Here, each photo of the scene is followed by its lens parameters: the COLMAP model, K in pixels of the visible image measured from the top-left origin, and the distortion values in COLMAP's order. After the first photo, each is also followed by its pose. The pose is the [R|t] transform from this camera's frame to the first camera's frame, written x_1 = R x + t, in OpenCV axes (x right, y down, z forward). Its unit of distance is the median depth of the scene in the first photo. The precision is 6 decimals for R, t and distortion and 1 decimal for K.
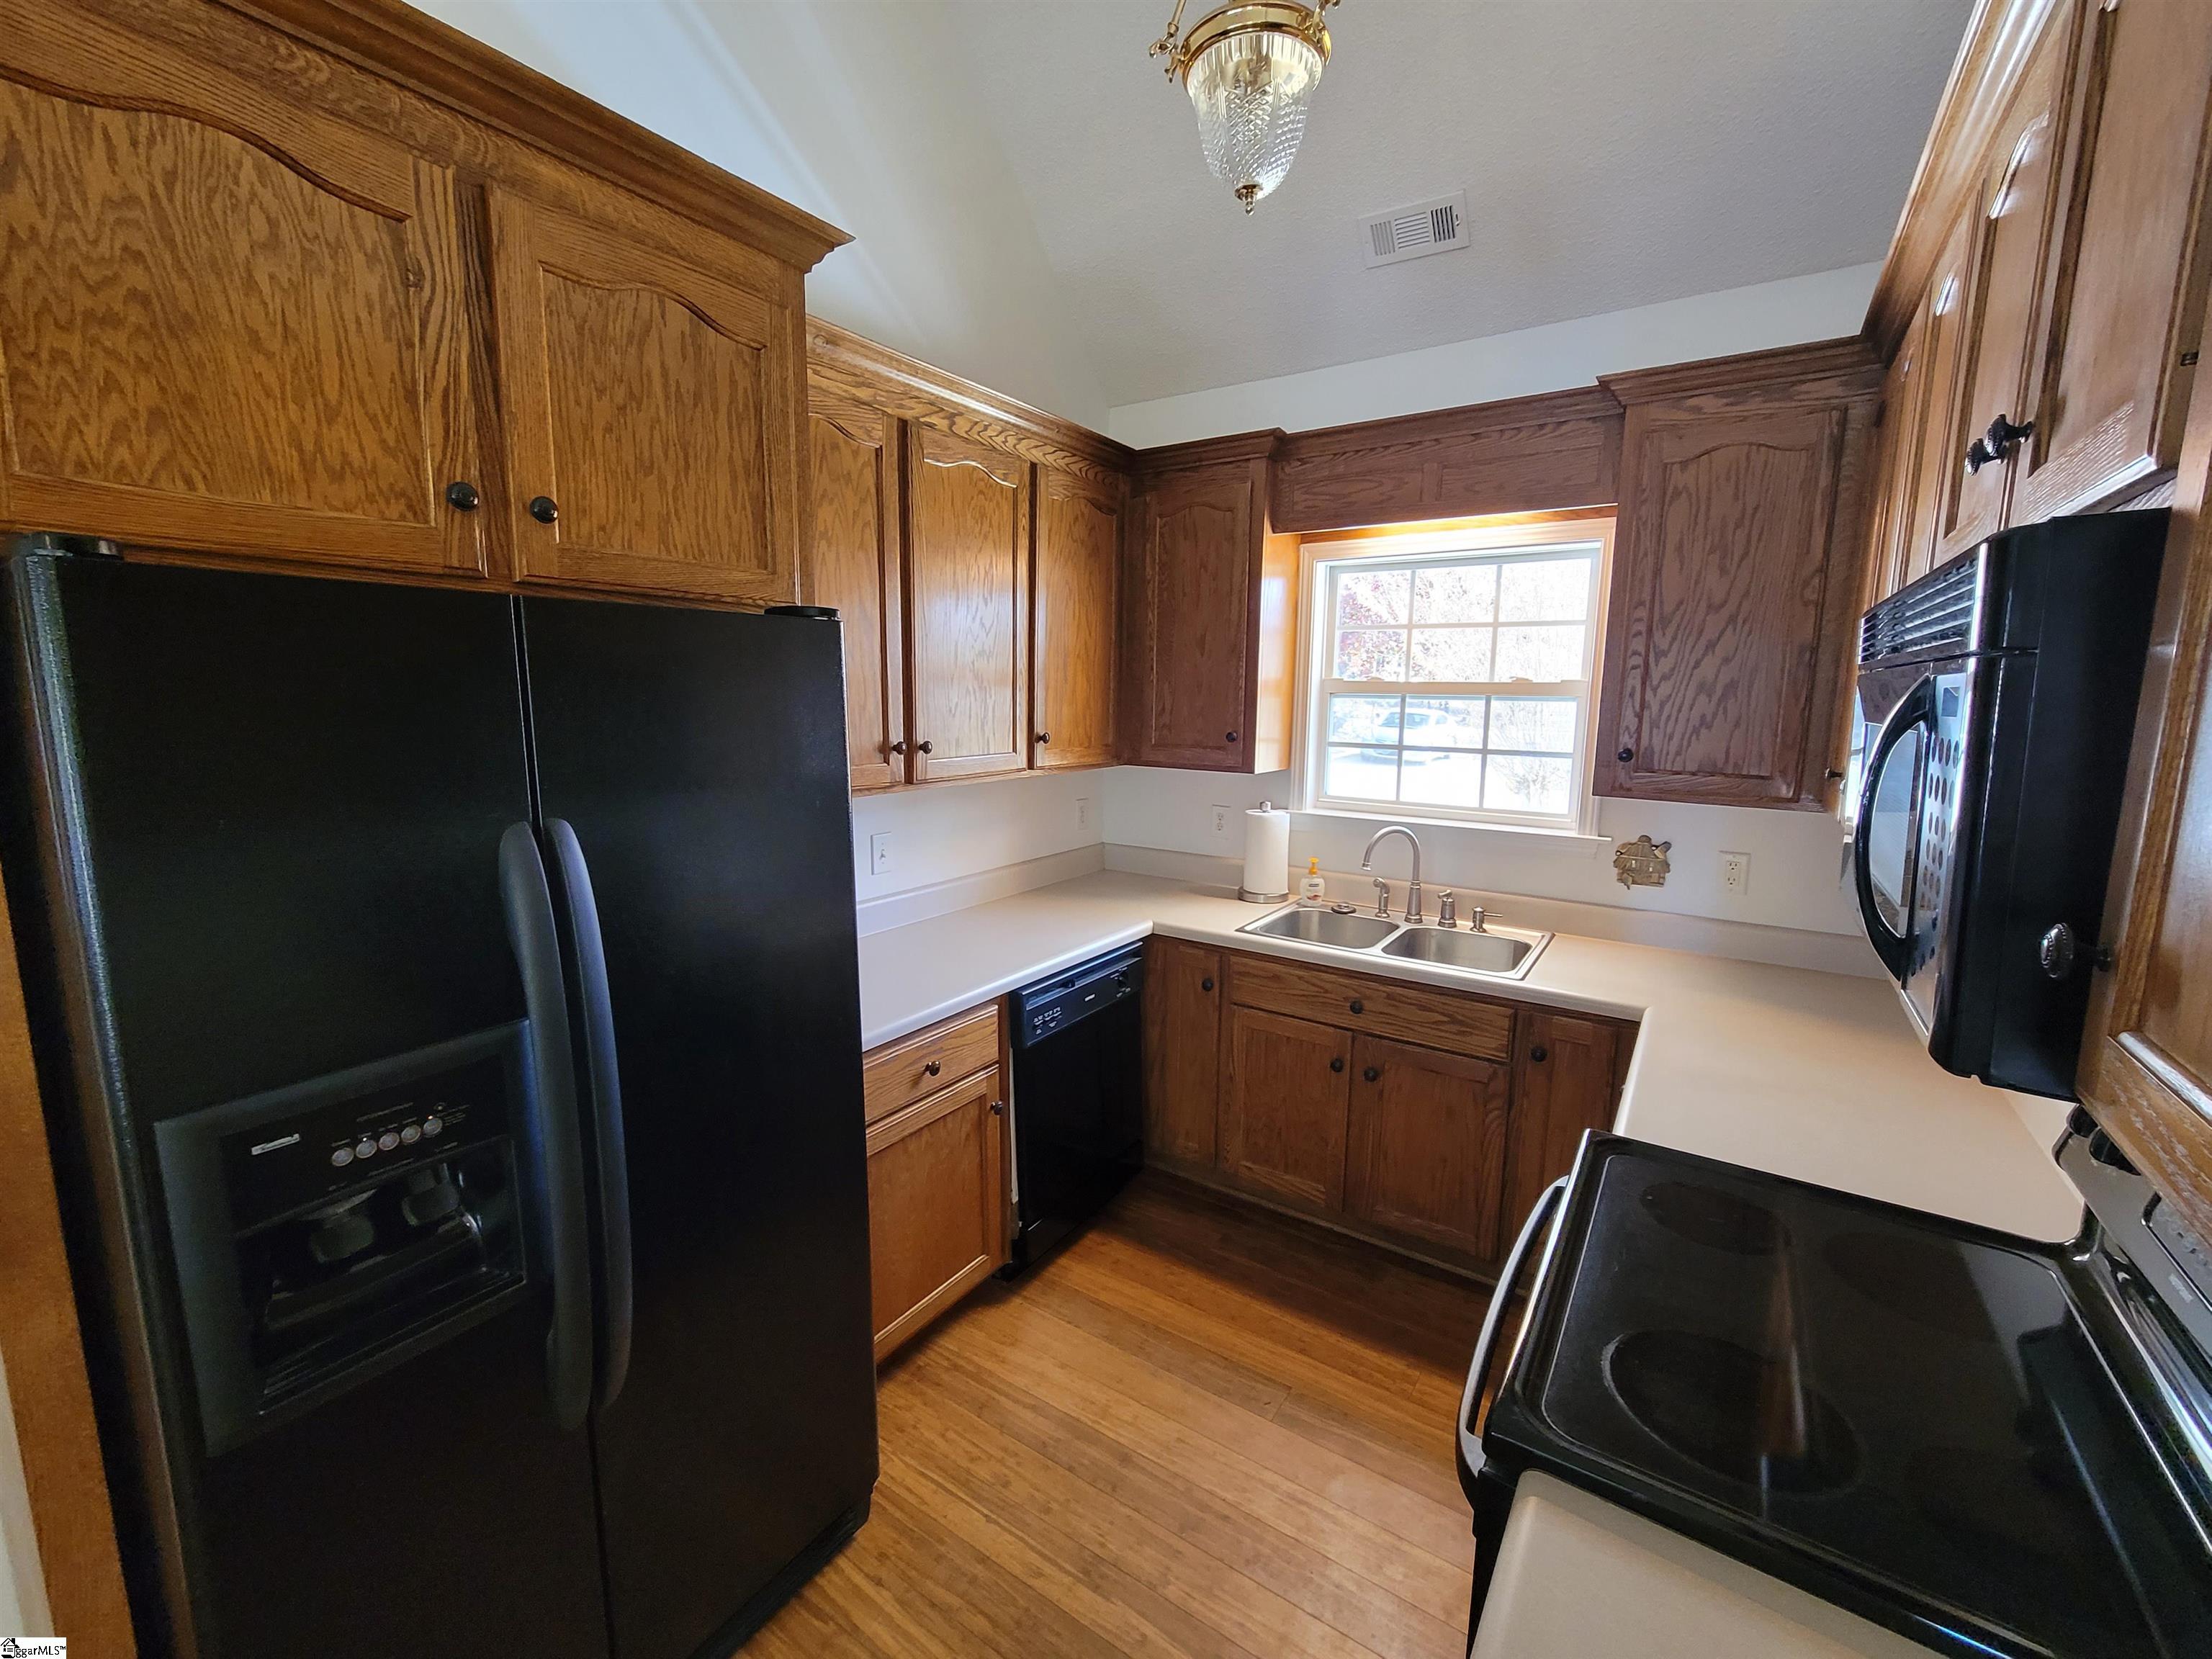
lens RADIAL K [[920.9, 0, 1104.5], [0, 920.9, 823.5], [0, 0, 1]] dist [0.000887, 0.000161]
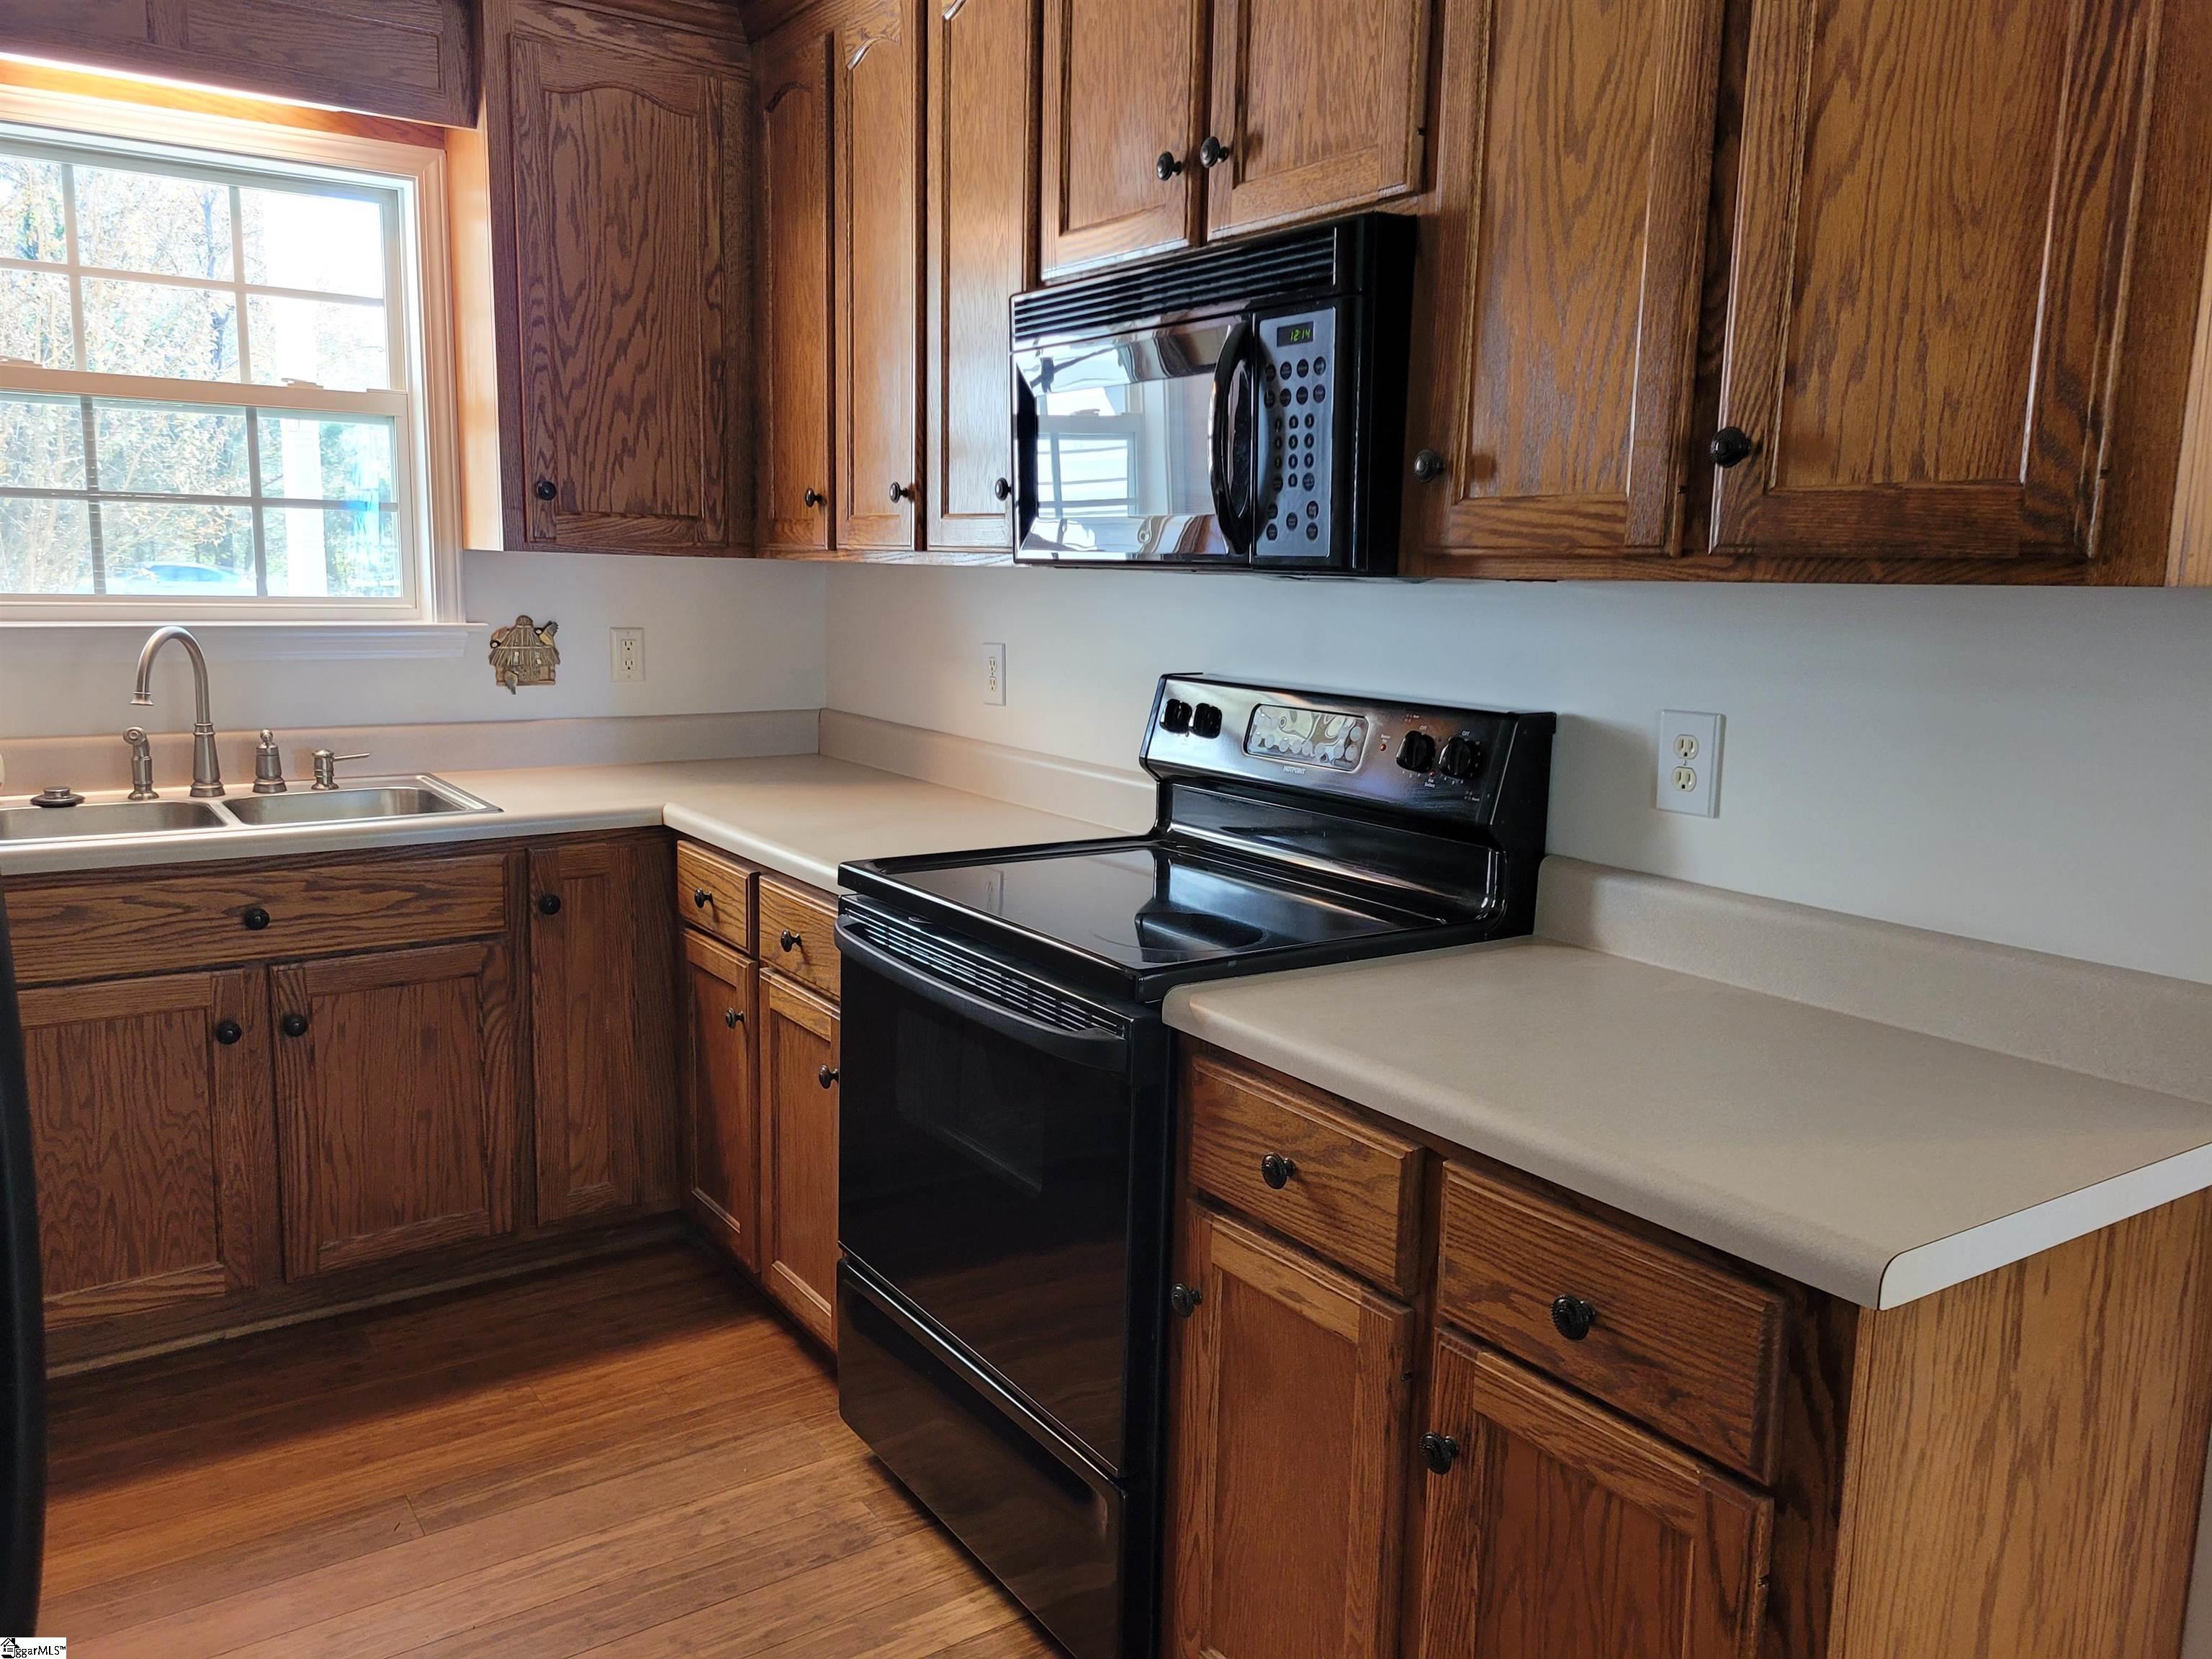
lens RADIAL K [[1657.0, 0, 1099.0], [0, 1657.0, 825.2], [0, 0, 1]] dist [0.057227, -0.033591]
pose [[0.371785, -0.151493, 0.915874, -0.561255], [0.121080, 0.986080, 0.113955, 0.096061], [-0.920389, 0.068528, 0.384953, 0.106765]]
